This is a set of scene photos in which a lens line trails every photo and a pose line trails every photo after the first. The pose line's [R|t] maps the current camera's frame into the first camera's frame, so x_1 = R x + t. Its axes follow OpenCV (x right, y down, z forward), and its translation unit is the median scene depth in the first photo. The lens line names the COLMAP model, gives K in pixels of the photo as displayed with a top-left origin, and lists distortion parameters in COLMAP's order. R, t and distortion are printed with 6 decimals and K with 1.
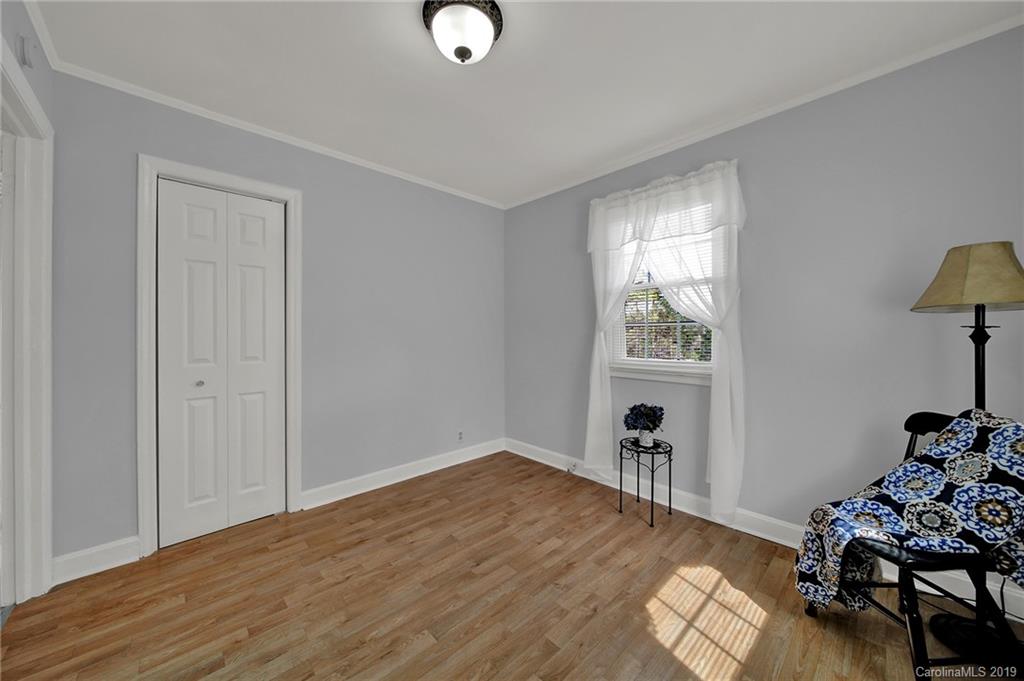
lens RADIAL K [[361.6, 0, 510.0], [0, 361.6, 334.3], [0, 0, 1]] dist [-0.008070, 0.000455]
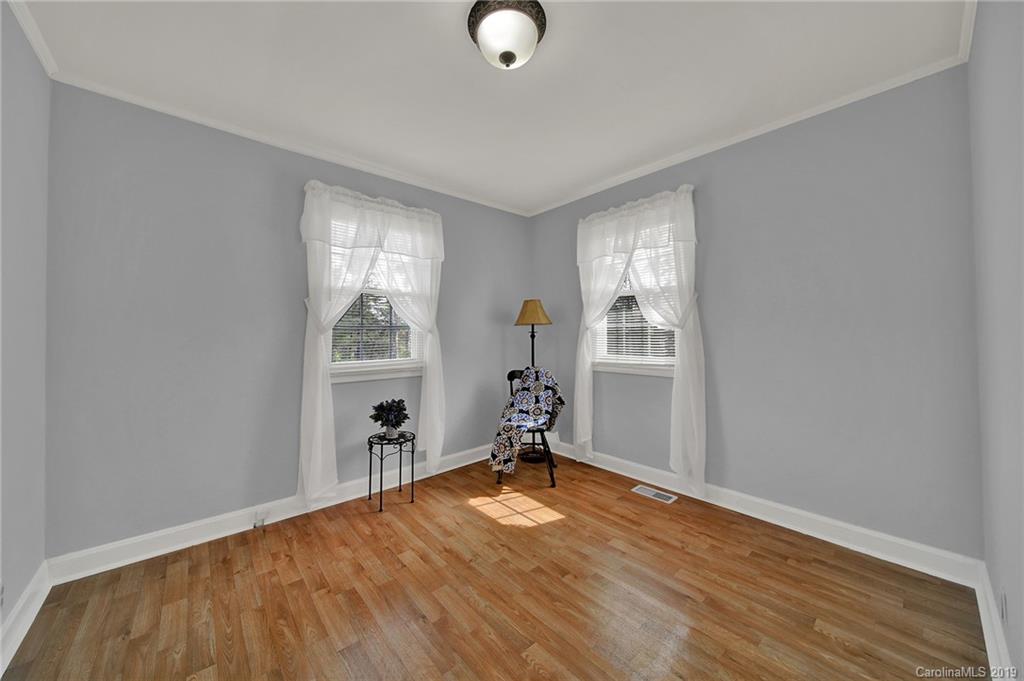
lens RADIAL K [[361.6, 0, 507.4], [0, 361.6, 332.6], [0, 0, 1]] dist [-0.008070, 0.000455]
pose [[0.044298, 0.005246, 0.999005, -0.917456], [0.009784, 0.999936, -0.005684, -0.004064], [-0.998970, 0.010026, 0.044244, 0.775431]]
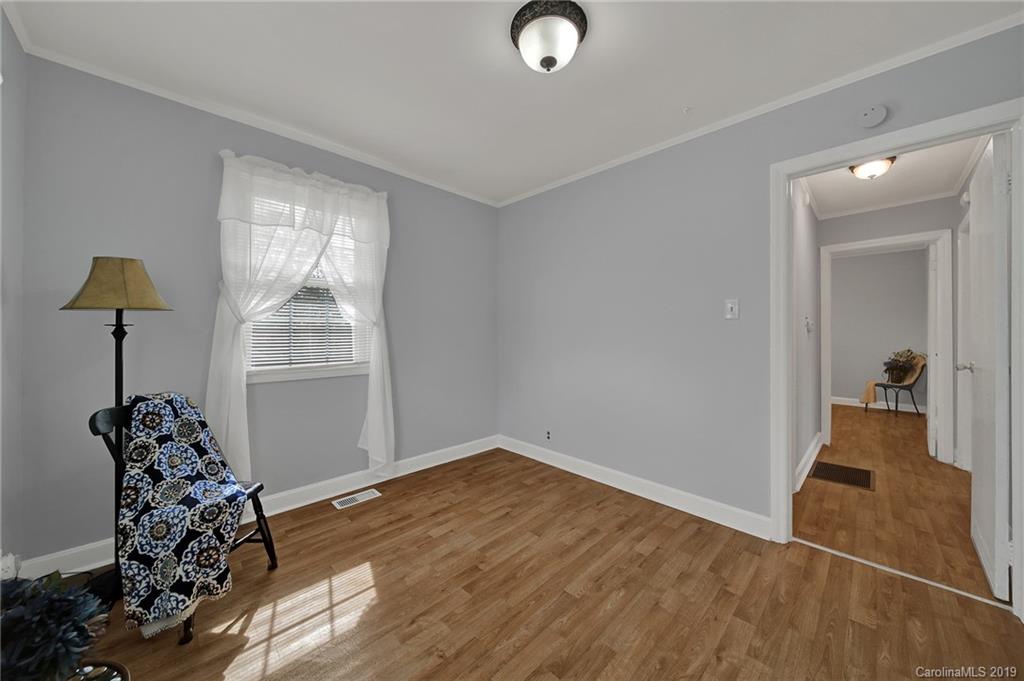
lens RADIAL K [[361.6, 0, 512.8], [0, 361.6, 335.6], [0, 0, 1]] dist [-0.008070, 0.000455]
pose [[-0.999604, -0.000242, -0.028147, -0.000893], [-0.000607, 0.999916, 0.012978, -0.001965], [0.028141, 0.012990, -0.999520, 1.645322]]
